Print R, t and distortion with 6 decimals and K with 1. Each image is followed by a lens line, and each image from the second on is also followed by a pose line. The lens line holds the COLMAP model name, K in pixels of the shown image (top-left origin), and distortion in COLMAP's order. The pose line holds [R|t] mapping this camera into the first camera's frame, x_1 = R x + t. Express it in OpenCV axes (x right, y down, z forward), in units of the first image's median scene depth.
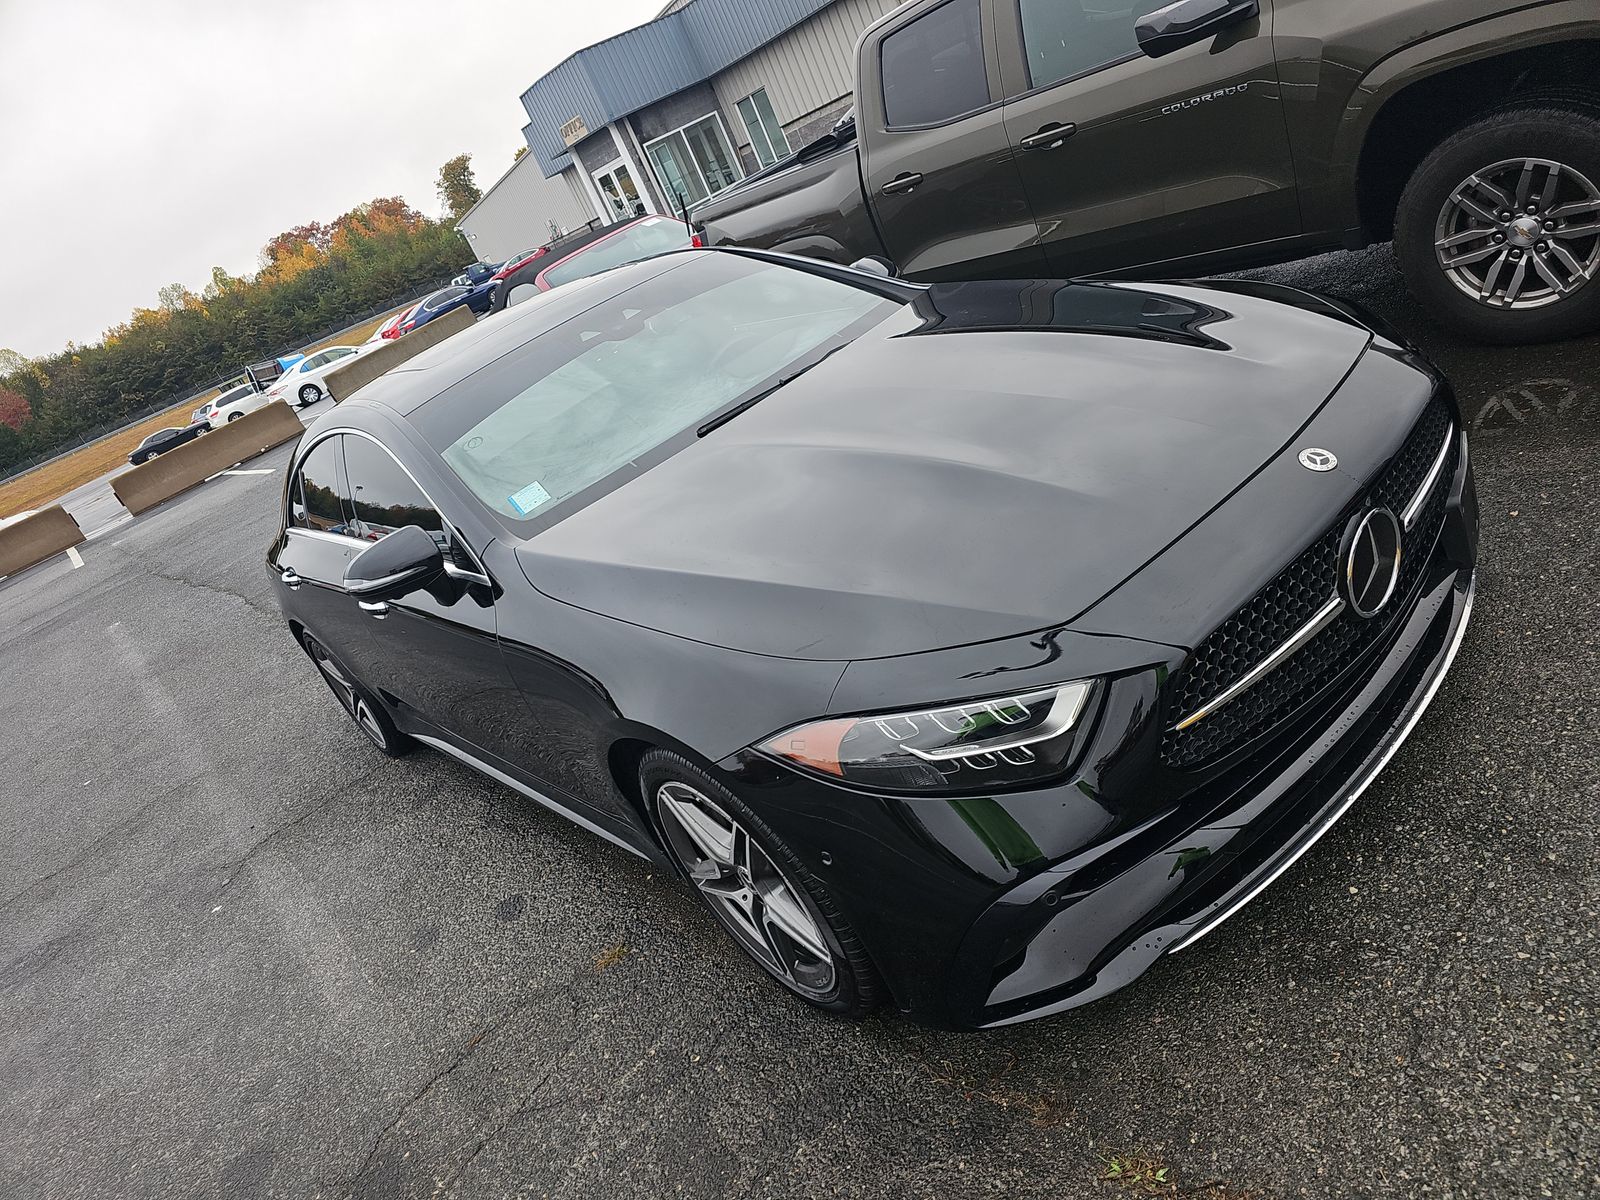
lens RADIAL K [[1122.2, 0, 813.1], [0, 1122.2, 590.8], [0, 0, 1]] dist [0.040522, -0.038532]
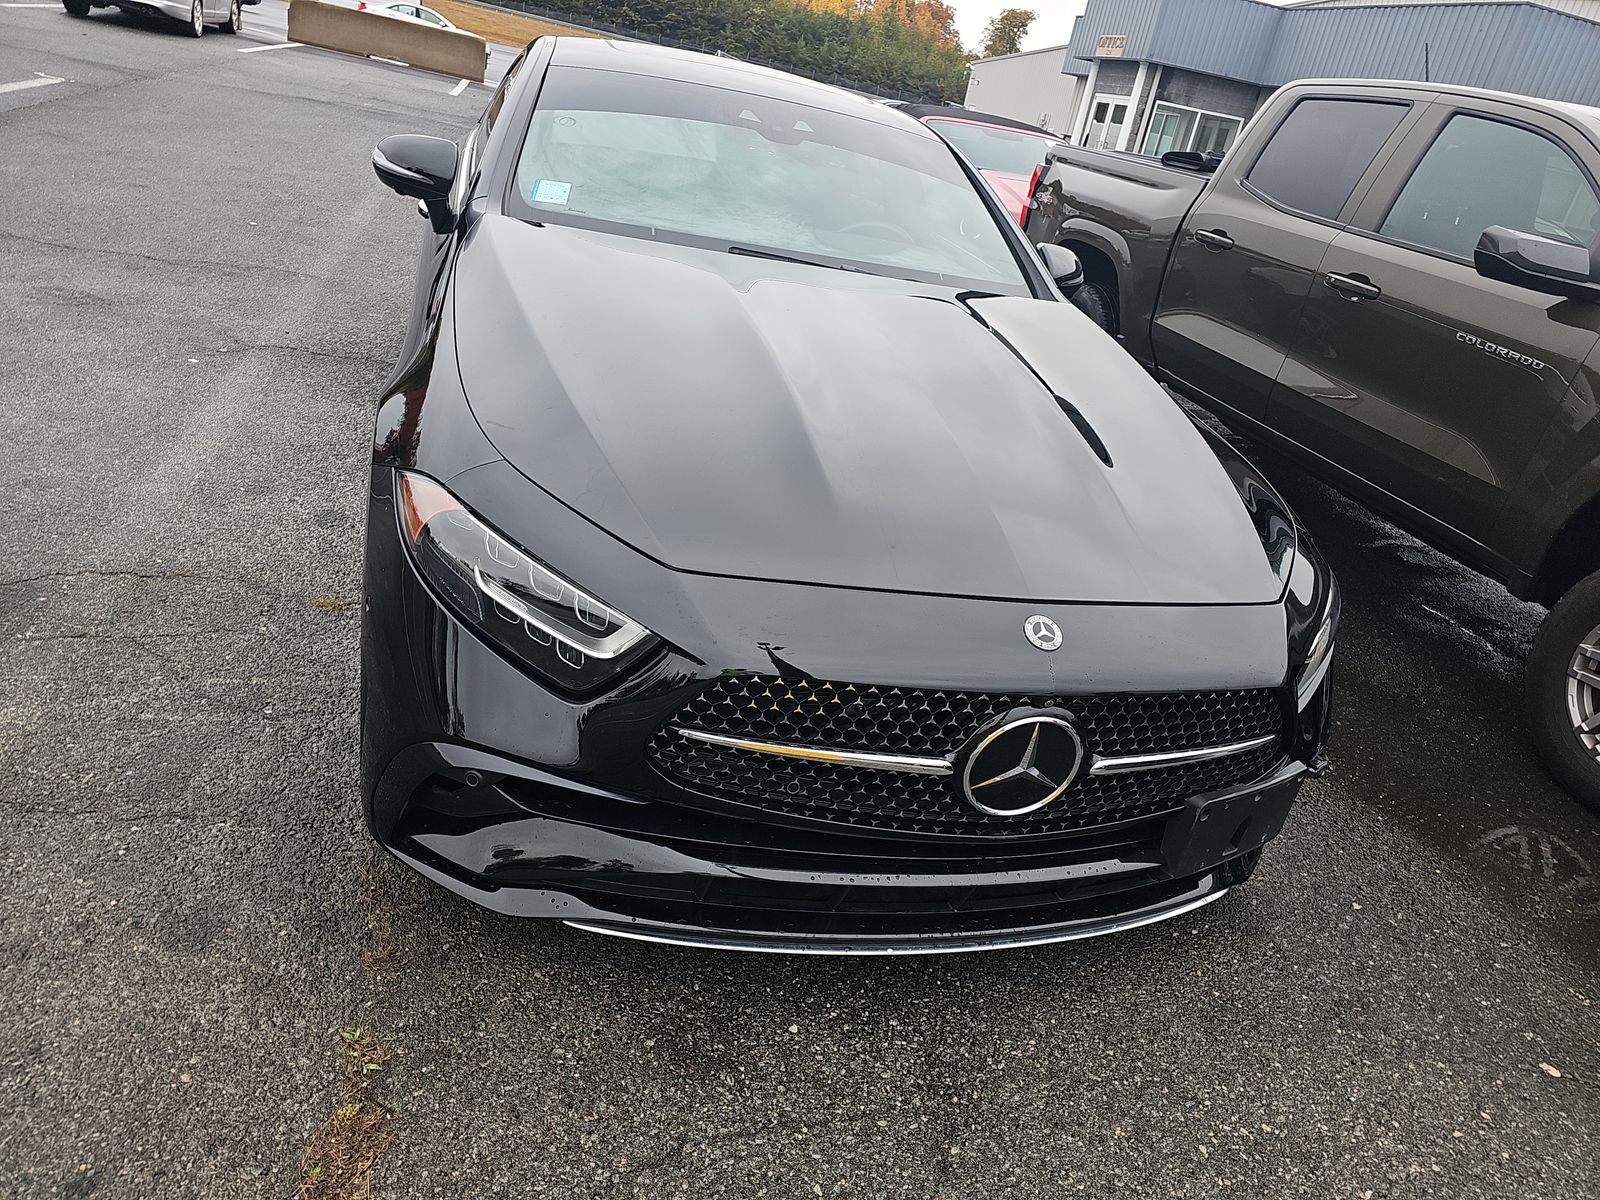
lens RADIAL K [[1122.2, 0, 813.1], [0, 1122.2, 590.8], [0, 0, 1]] dist [0.040522, -0.038532]
pose [[0.741747, 0.657541, -0.132101, 0.281878], [-0.646697, 0.753414, 0.118957, -0.088768], [0.177746, -0.002806, 0.984072, 0.082911]]
